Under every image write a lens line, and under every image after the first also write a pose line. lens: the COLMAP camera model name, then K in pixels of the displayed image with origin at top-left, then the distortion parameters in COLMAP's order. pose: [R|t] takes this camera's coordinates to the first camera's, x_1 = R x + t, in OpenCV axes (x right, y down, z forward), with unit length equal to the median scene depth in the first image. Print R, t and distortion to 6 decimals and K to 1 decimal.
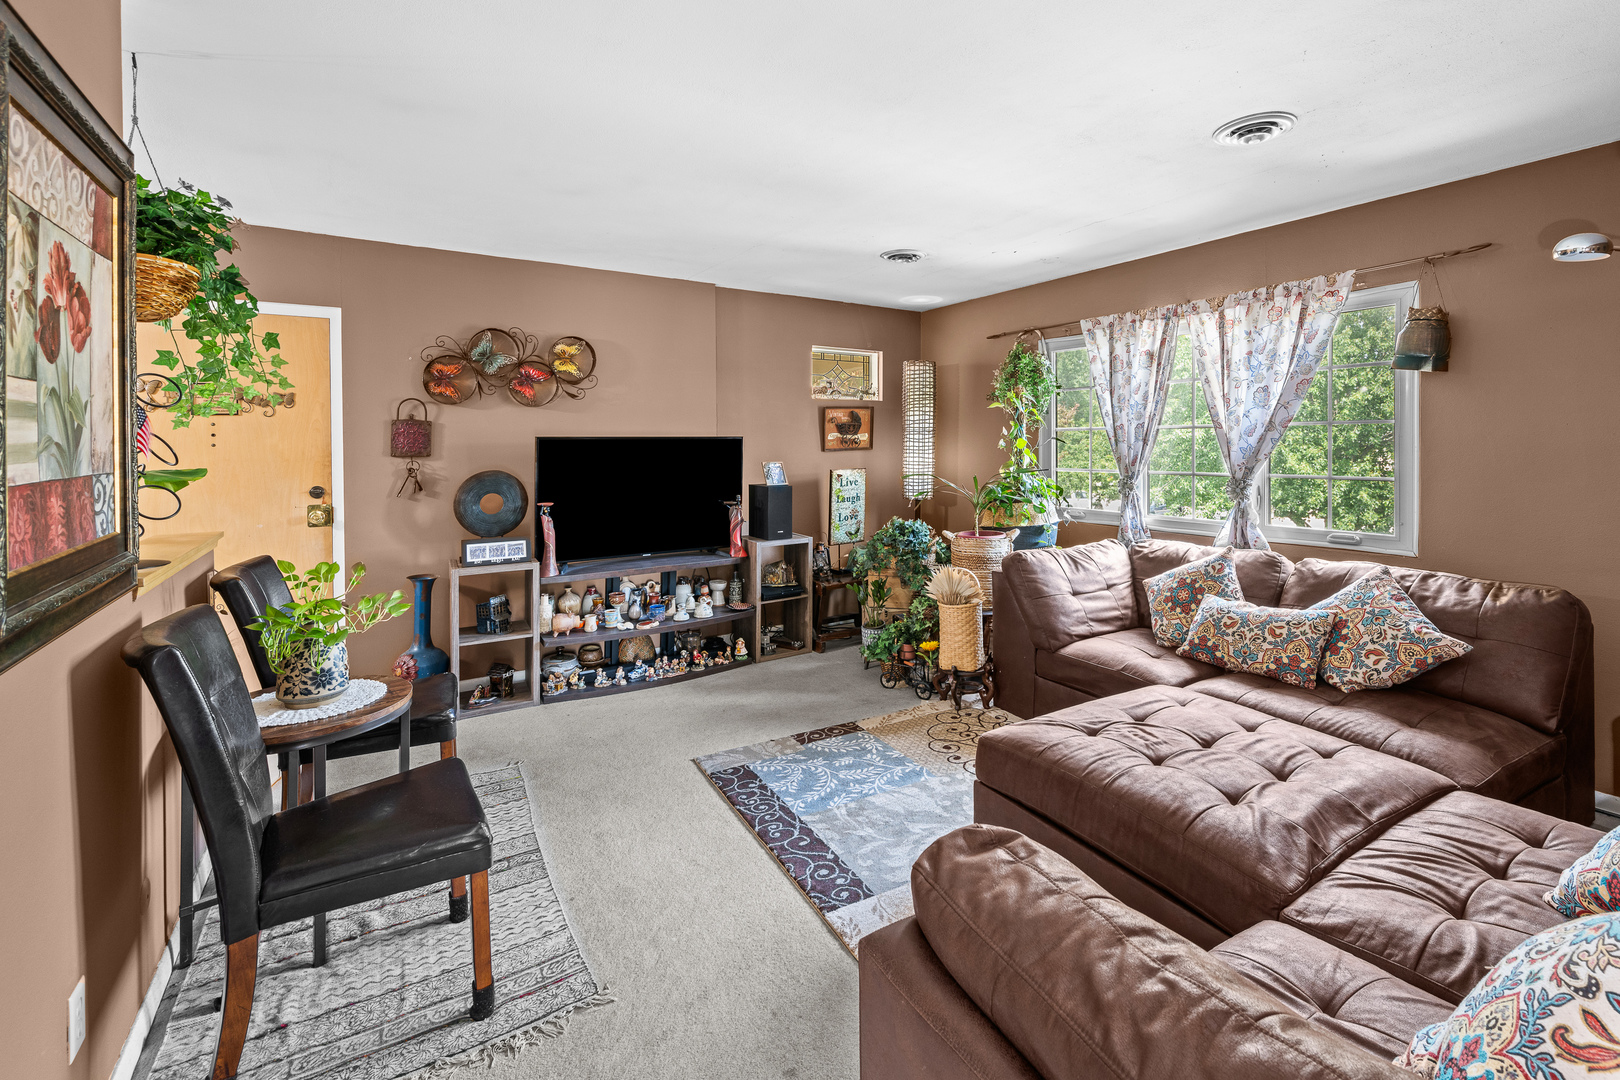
lens RADIAL K [[724.8, 0, 837.8], [0, 724.8, 444.8], [0, 0, 1]] dist [-0.002438, -0.000265]
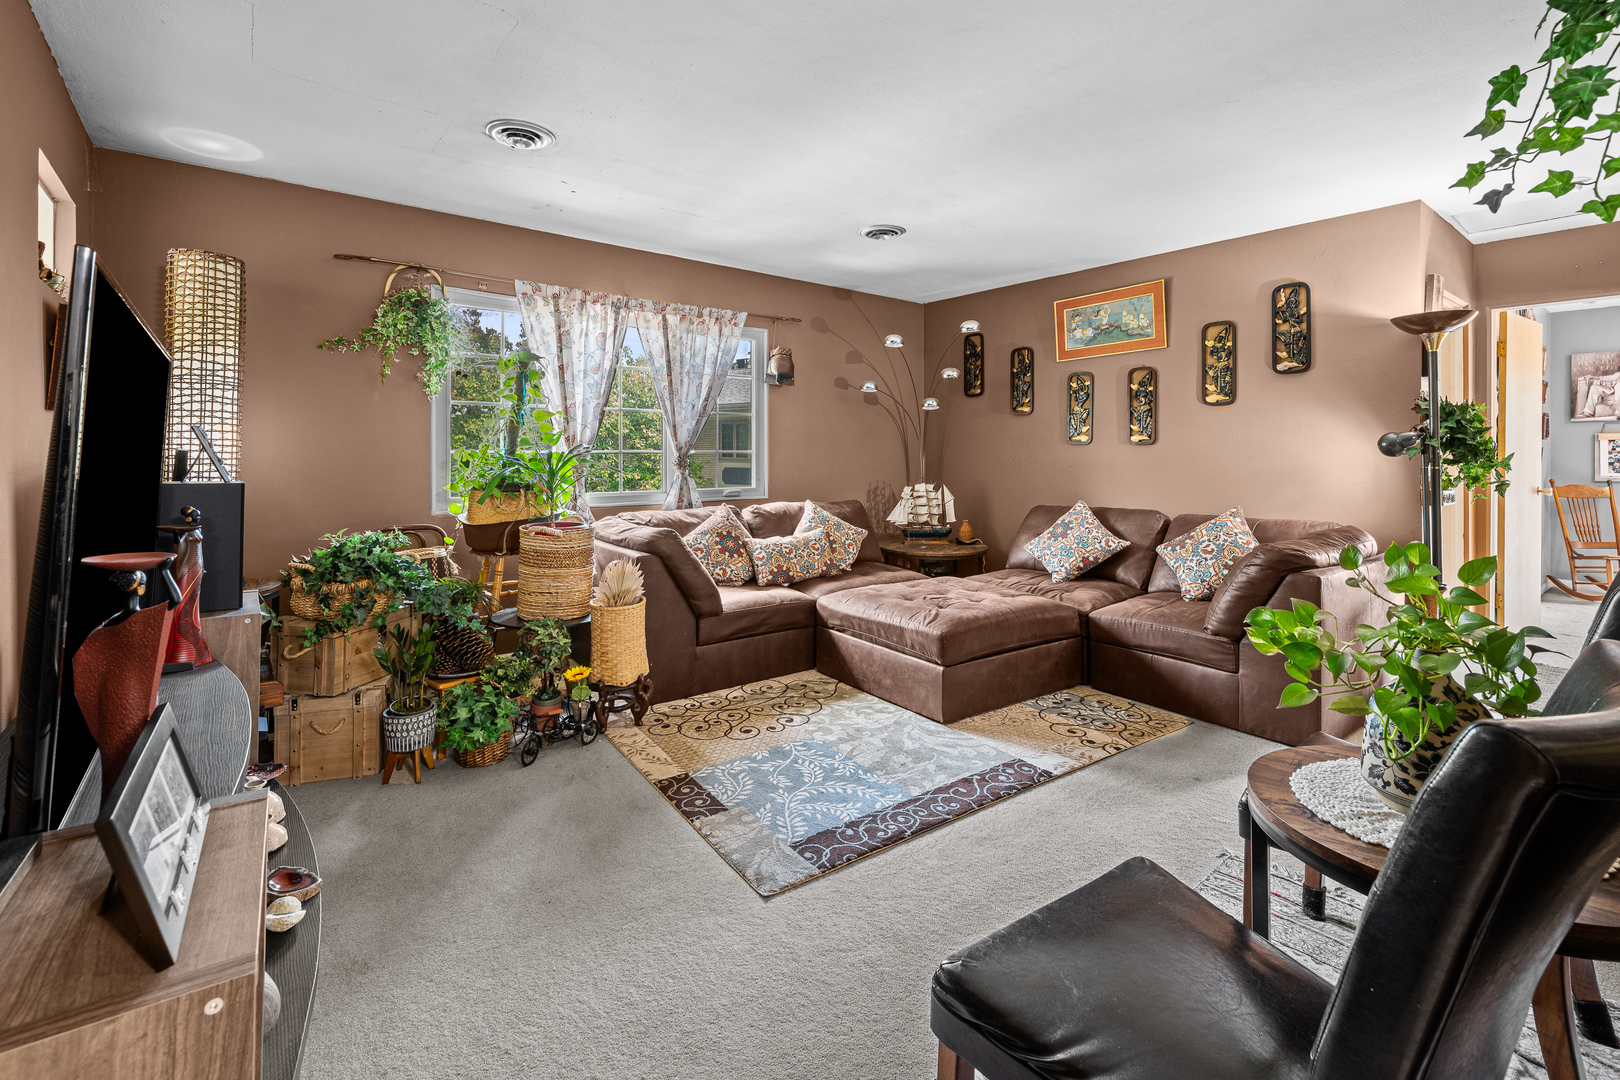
lens RADIAL K [[724.8, 0, 837.8], [0, 724.8, 444.8], [0, 0, 1]] dist [-0.002438, -0.000265]
pose [[-0.122440, 0.020829, 0.992257, -0.672403], [0.000504, 0.999781, -0.020924, 0.054518], [-0.992476, -0.002062, -0.122424, 0.834131]]
